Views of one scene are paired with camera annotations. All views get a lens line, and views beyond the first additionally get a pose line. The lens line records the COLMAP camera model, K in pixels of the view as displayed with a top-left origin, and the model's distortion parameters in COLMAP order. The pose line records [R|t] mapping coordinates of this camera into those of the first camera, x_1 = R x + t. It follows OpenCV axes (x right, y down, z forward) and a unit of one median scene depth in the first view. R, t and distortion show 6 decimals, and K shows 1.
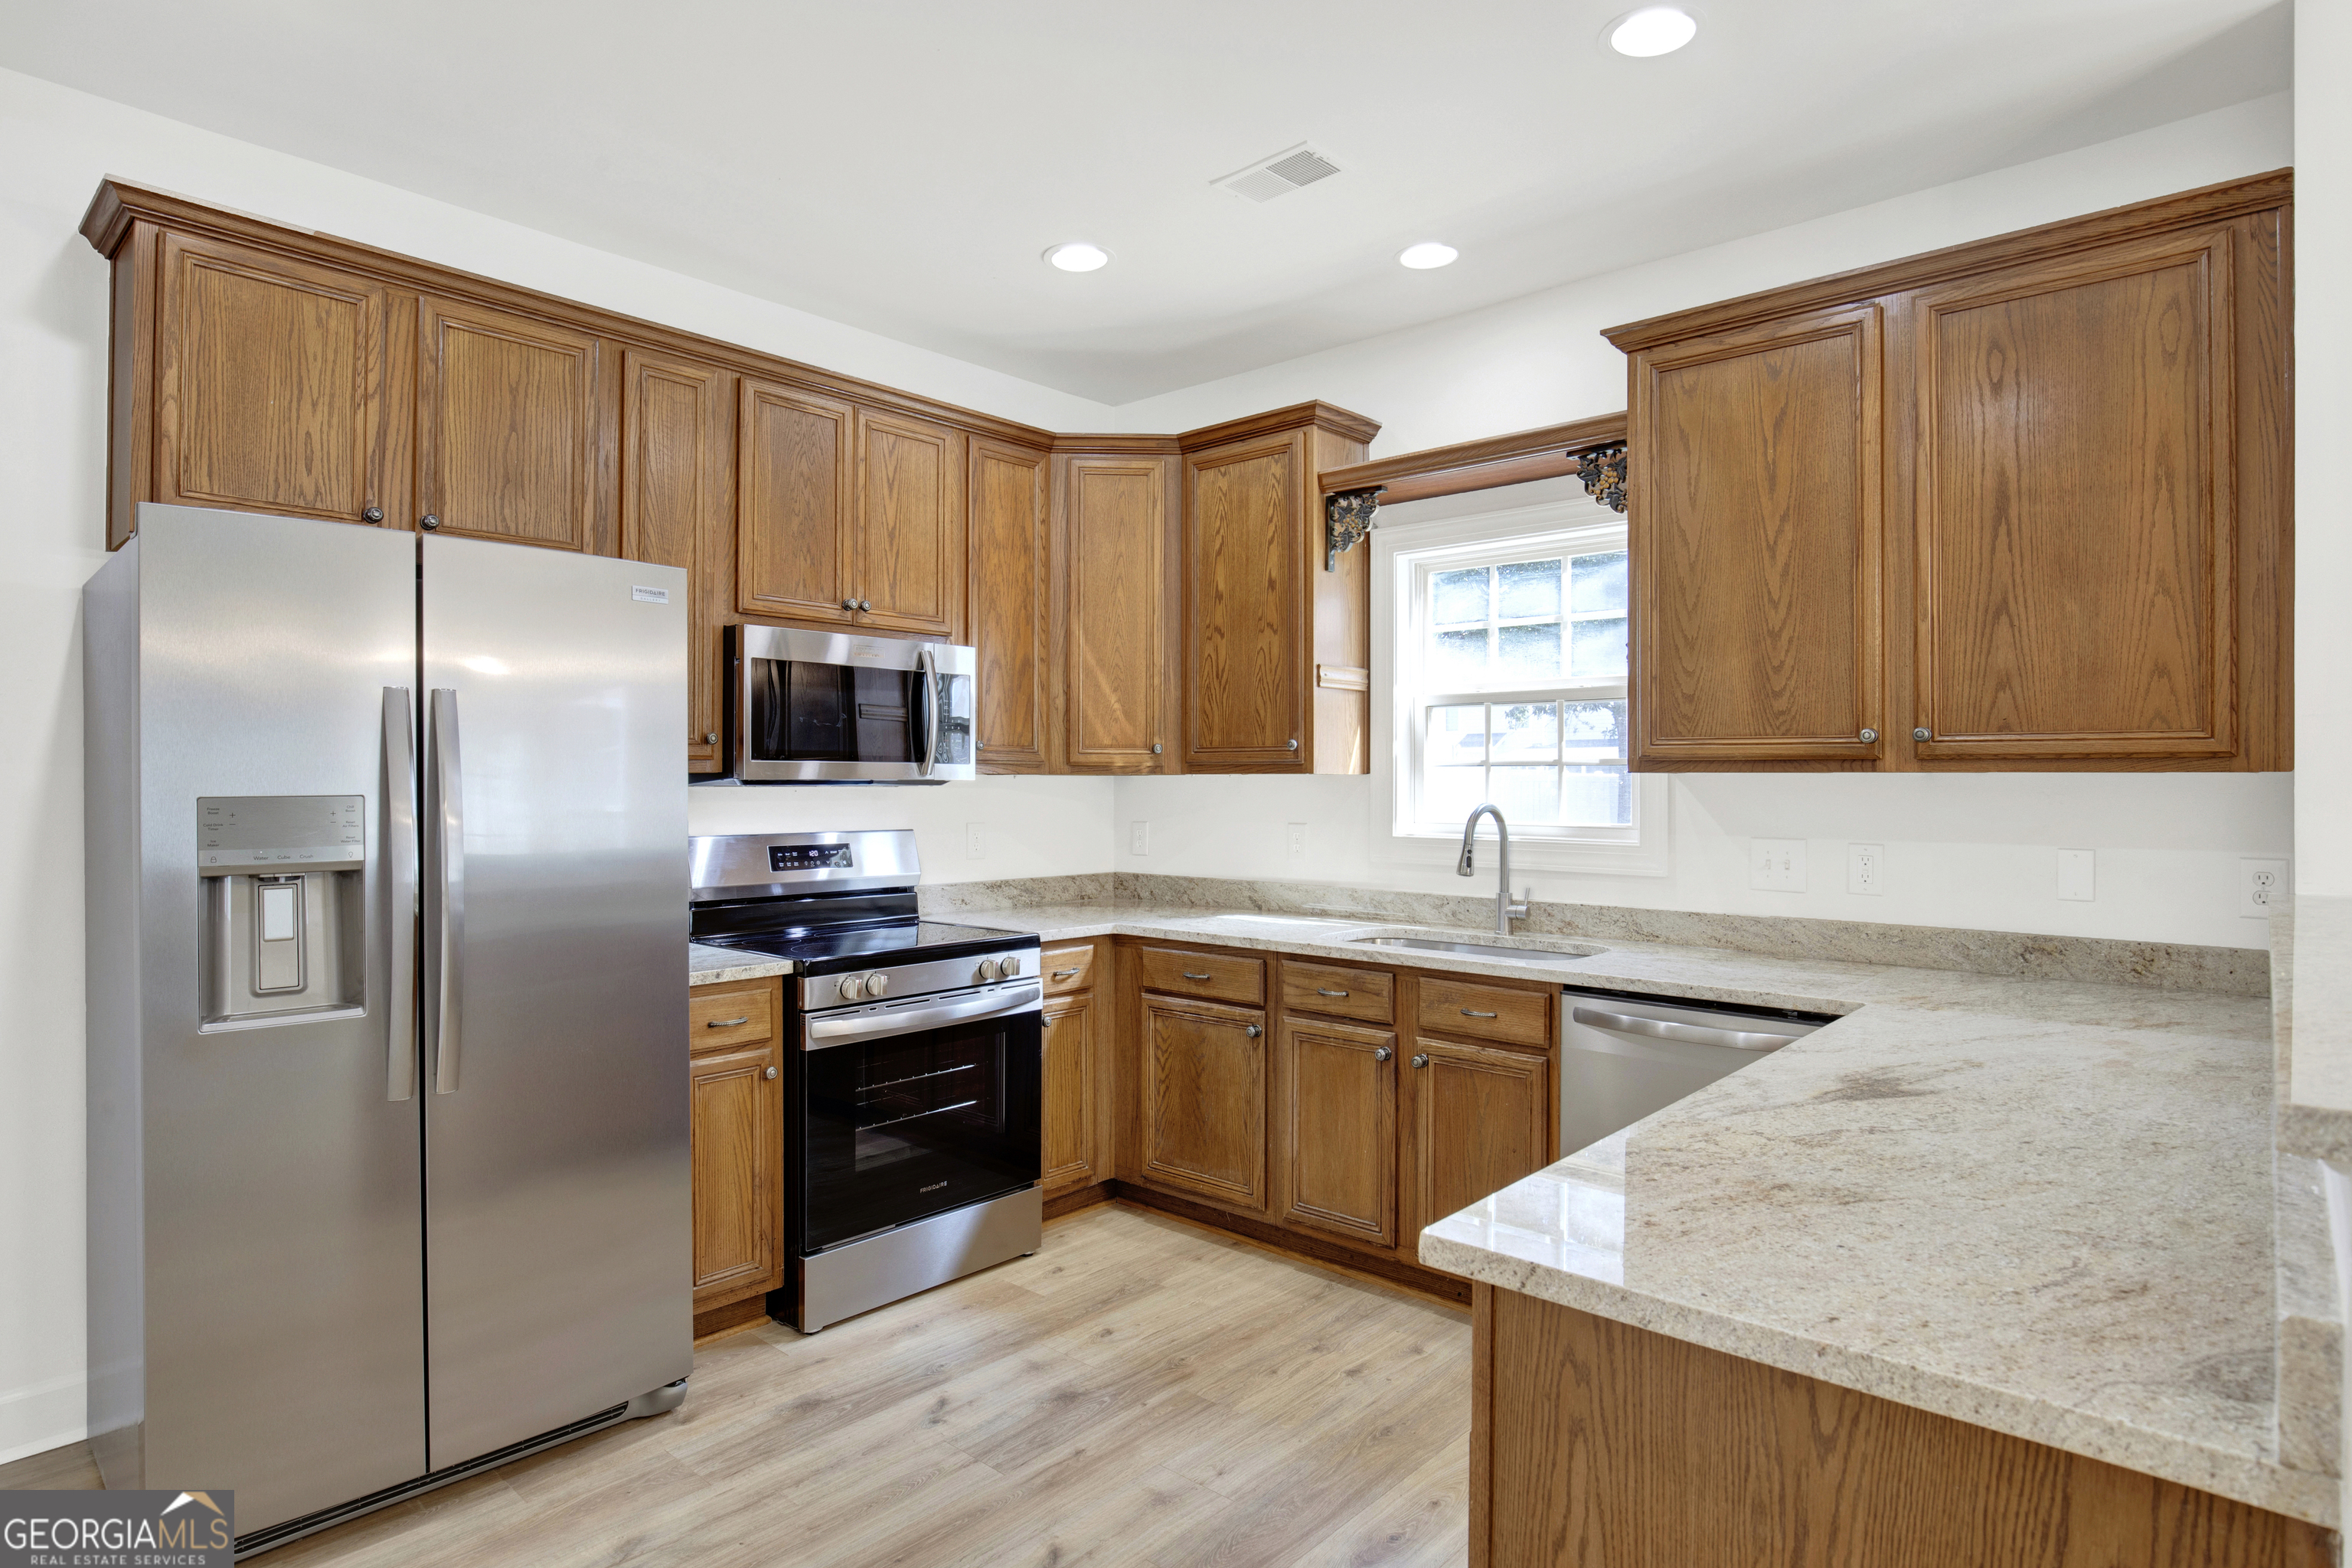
lens RADIAL K [[1289.4, 0, 1175.1], [0, 1289.4, 784.3], [0, 0, 1]] dist [0.001950, 0.000373]
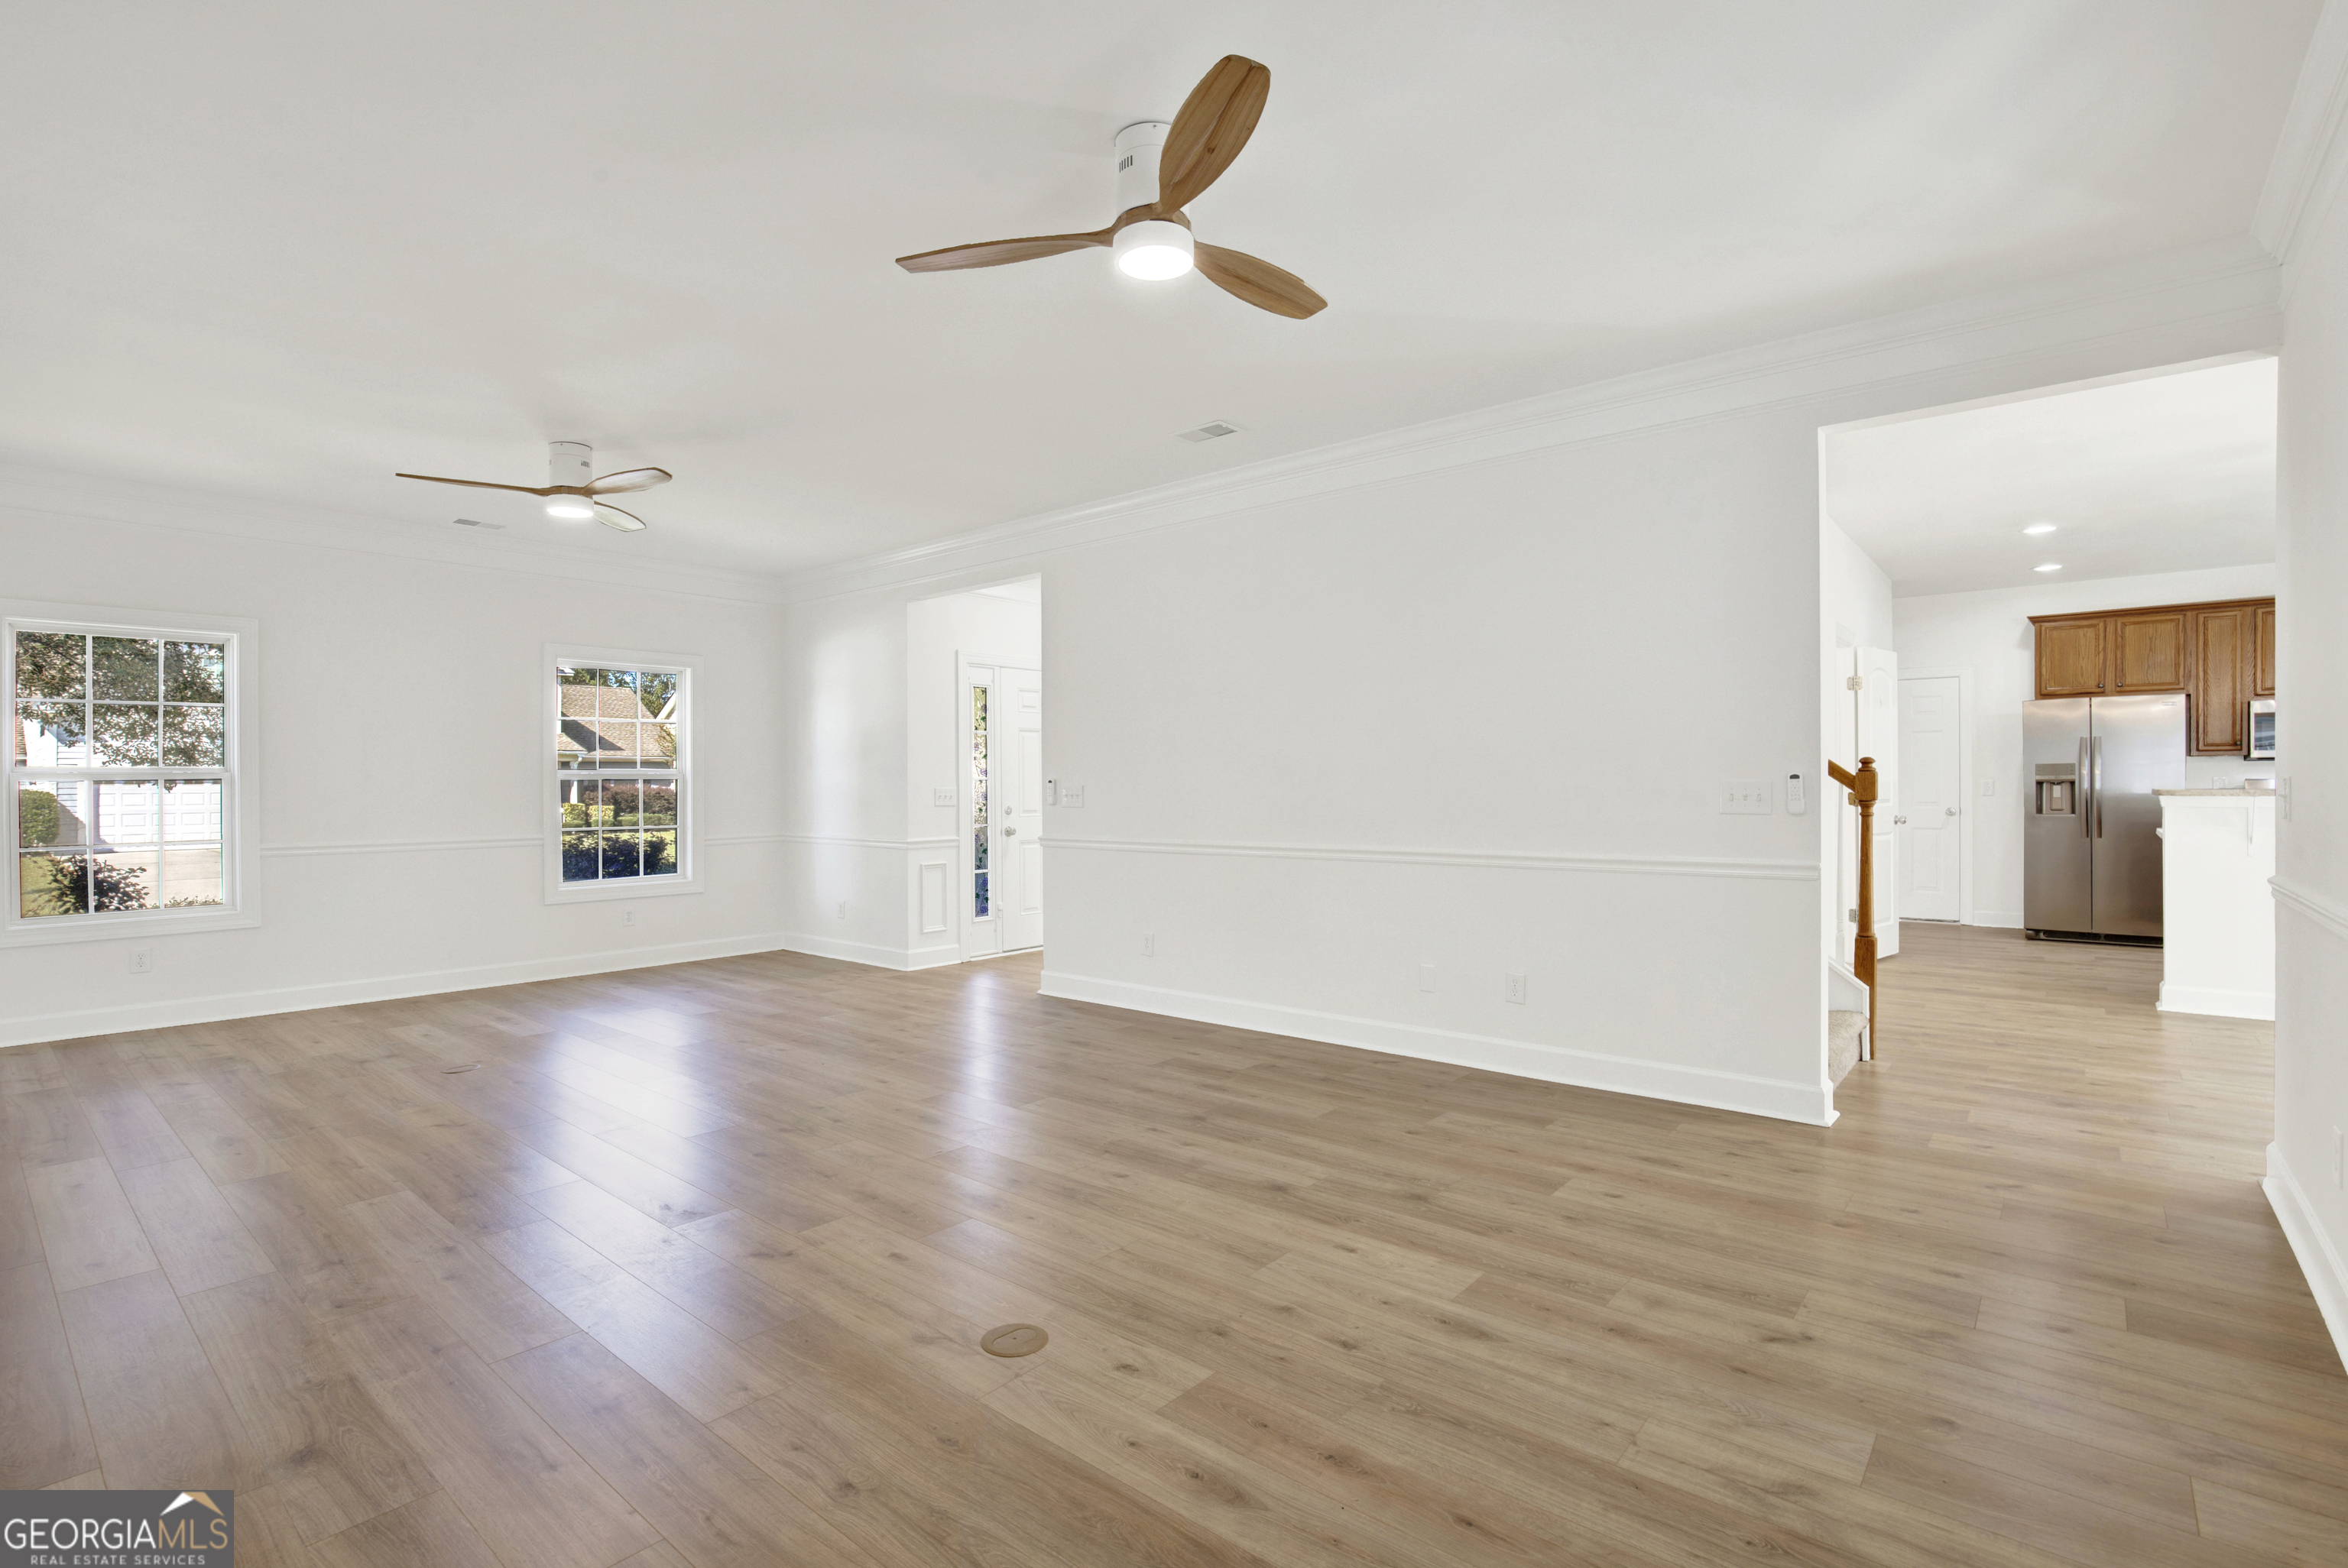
lens RADIAL K [[1079.9, 0, 1173.3], [0, 1079.9, 784.3], [0, 0, 1]] dist [-0.001294, 0.000019]
pose [[0.025271, 0.005063, -0.999668, 2.670542], [0.002840, 0.999983, 0.005137, 0.049929], [0.999677, -0.002969, 0.025256, -1.907102]]
